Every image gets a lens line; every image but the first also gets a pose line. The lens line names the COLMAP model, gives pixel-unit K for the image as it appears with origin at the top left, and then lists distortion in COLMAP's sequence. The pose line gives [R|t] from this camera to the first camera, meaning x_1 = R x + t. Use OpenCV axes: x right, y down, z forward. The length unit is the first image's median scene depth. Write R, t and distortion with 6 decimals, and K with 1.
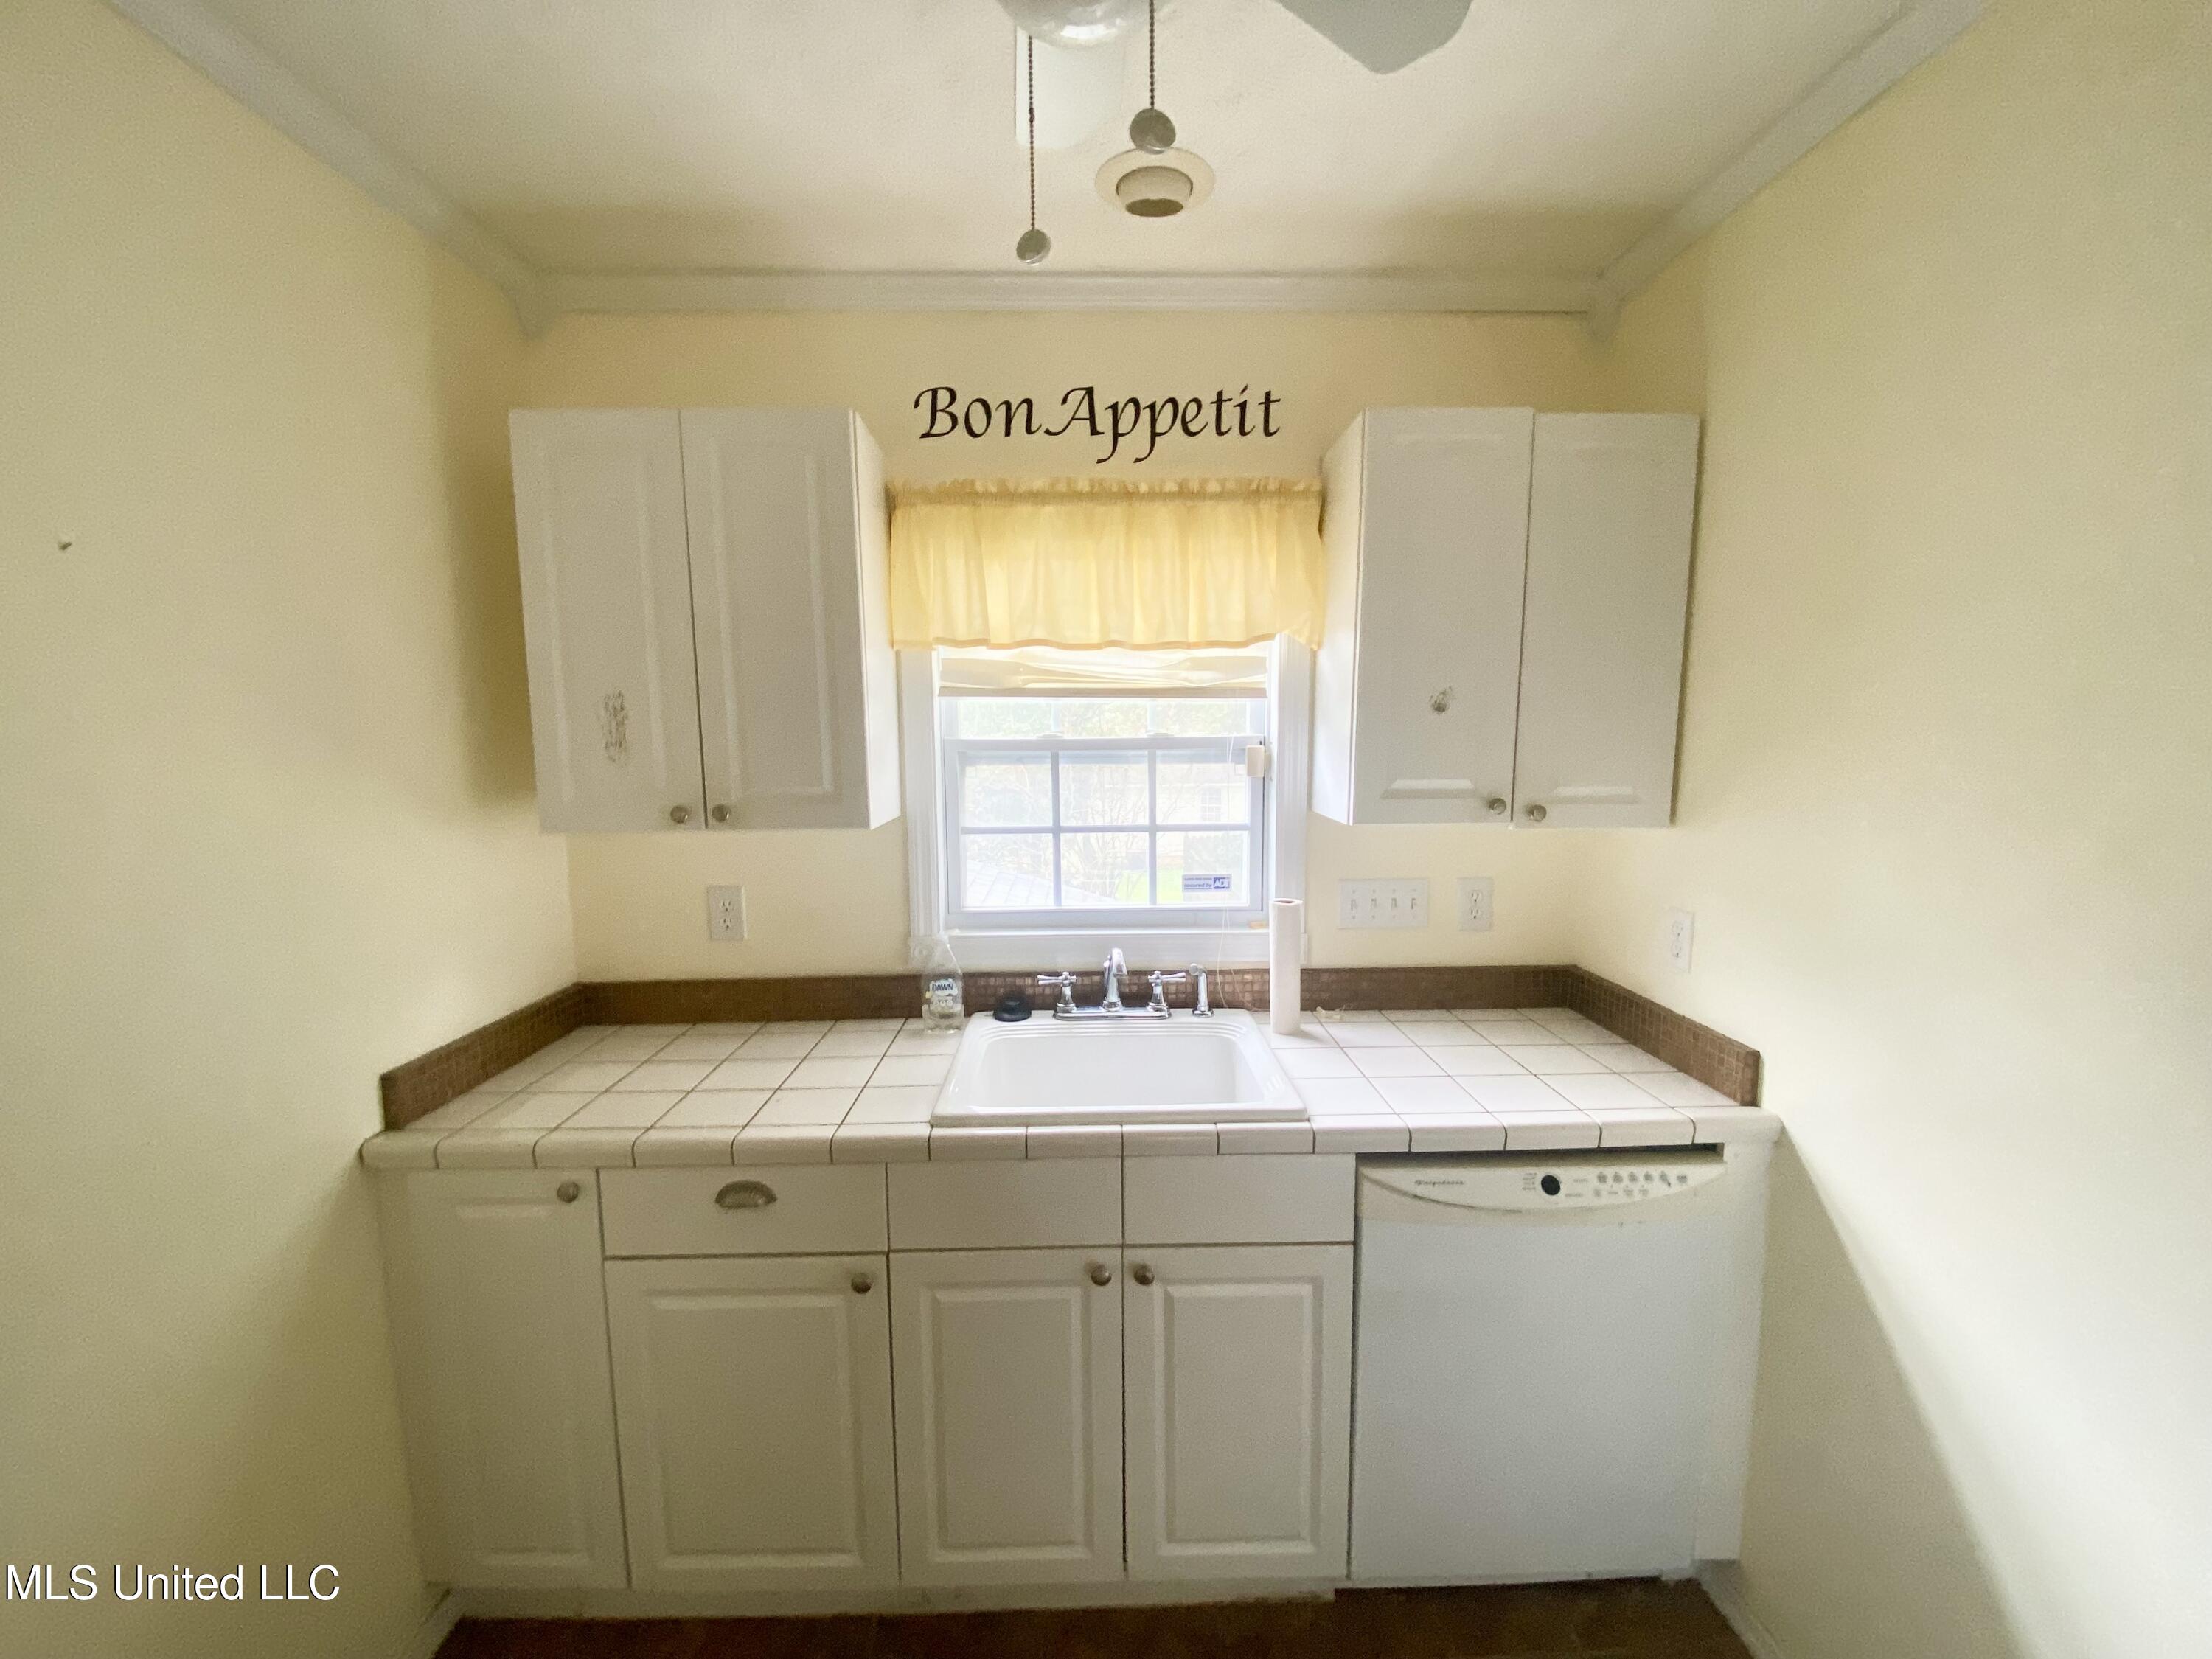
lens RADIAL K [[887.5, 0, 1094.6], [0, 887.5, 832.4], [0, 0, 1]] dist [0.000068, -0.014665]
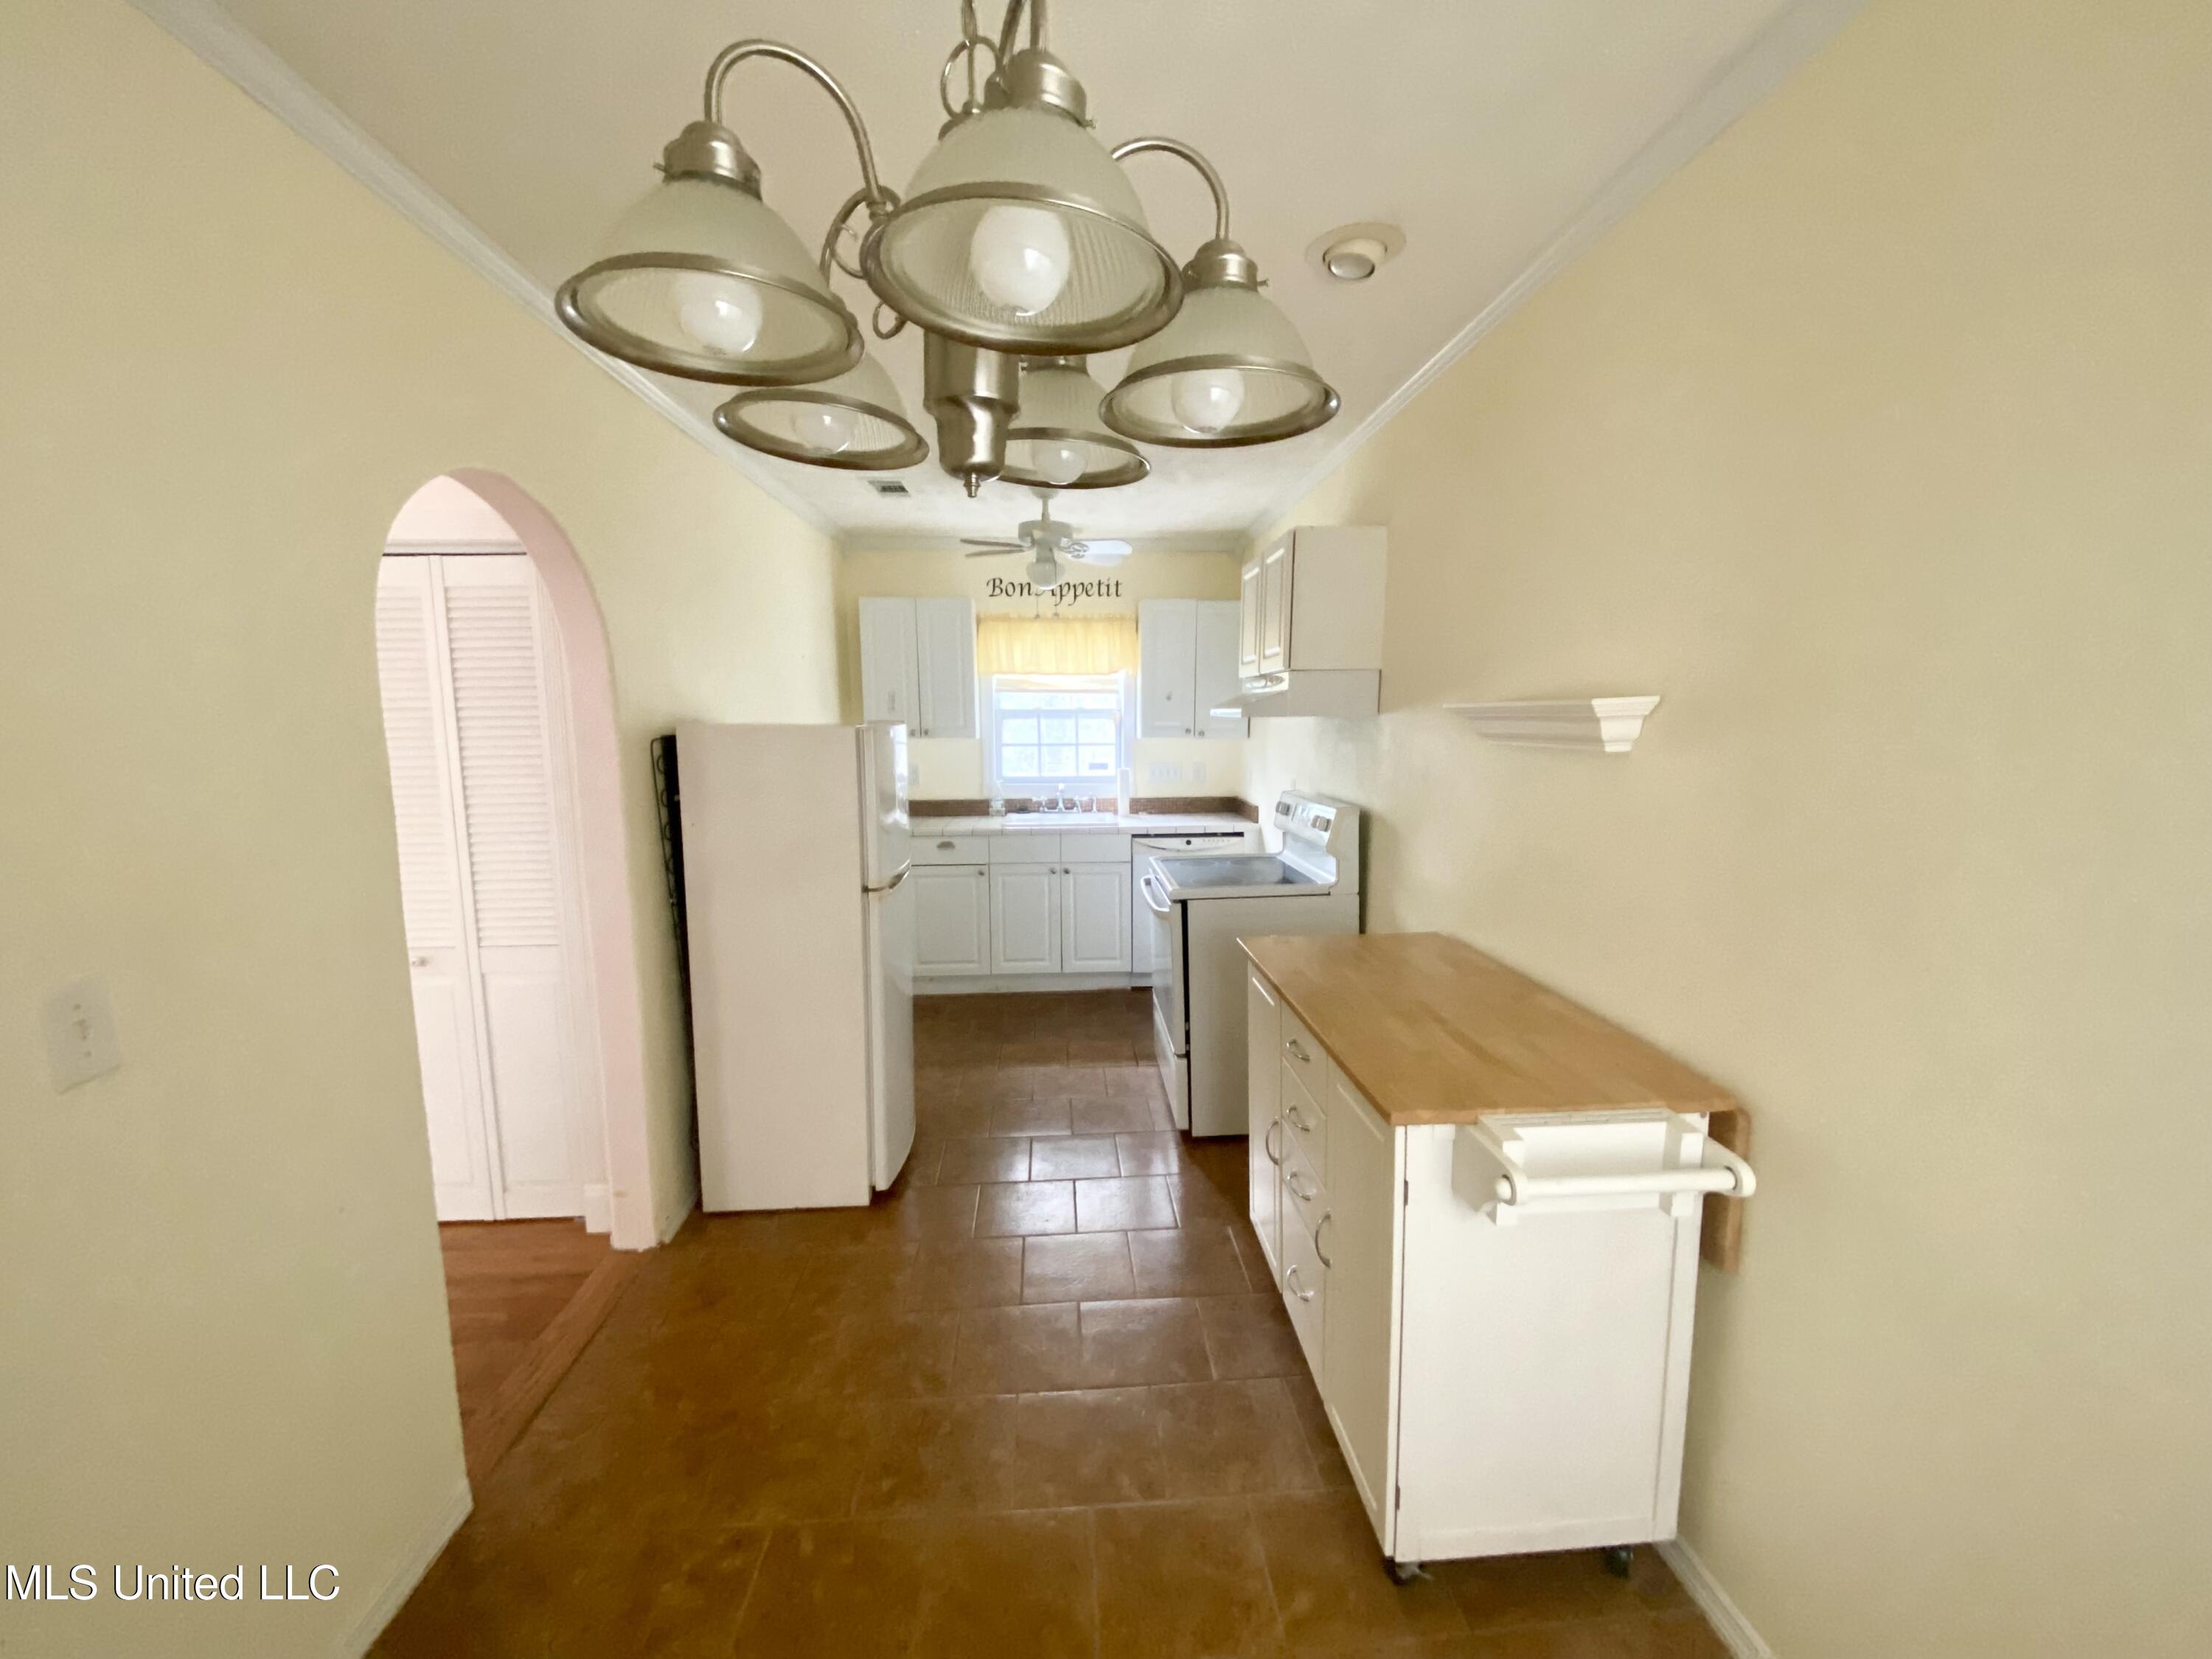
lens RADIAL K [[887.5, 0, 1094.6], [0, 887.5, 832.4], [0, 0, 1]] dist [0.000068, -0.014665]
pose [[0.999629, -0.000177, 0.027246, 0.051630], [-0.000508, 0.999683, 0.025157, 0.205037], [-0.027242, -0.025162, 0.999312, -1.730176]]
